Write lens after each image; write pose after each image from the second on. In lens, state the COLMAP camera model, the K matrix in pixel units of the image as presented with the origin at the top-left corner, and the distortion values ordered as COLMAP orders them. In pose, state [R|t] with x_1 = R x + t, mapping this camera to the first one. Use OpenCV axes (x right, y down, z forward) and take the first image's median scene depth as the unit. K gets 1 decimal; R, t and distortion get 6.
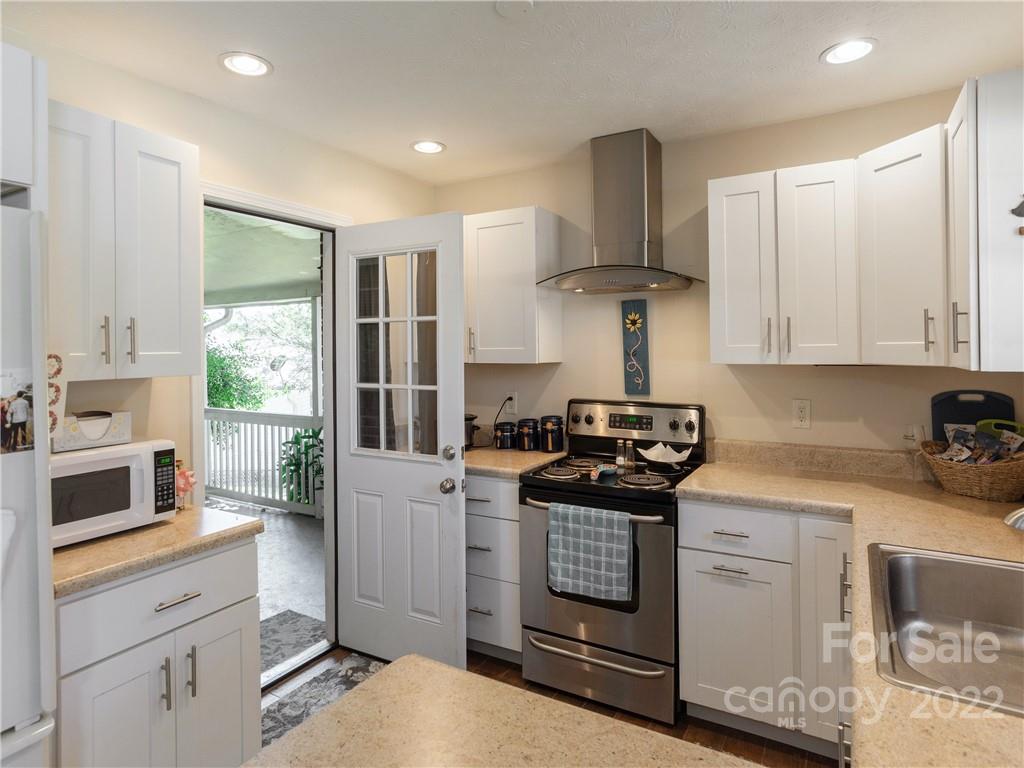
lens RADIAL K [[592.0, 0, 537.4], [0, 592.0, 350.7], [0, 0, 1]] dist [-0.001464, 0.001250]
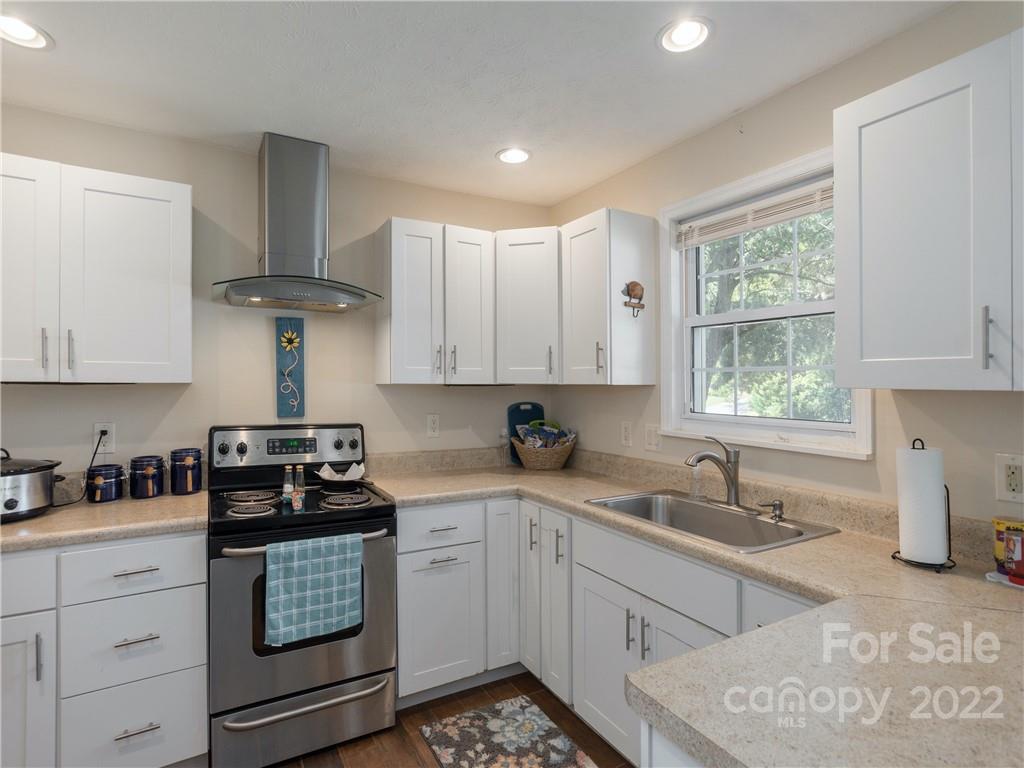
lens RADIAL K [[527.8, 0, 487.8], [0, 527.8, 382.0], [0, 0, 1]] dist [-0.031213, 0.039175]
pose [[0.544430, 0.014626, 0.838679, -0.413622], [-0.004864, 0.999886, -0.014280, 0.031330], [-0.838792, 0.003695, 0.544440, 0.308596]]
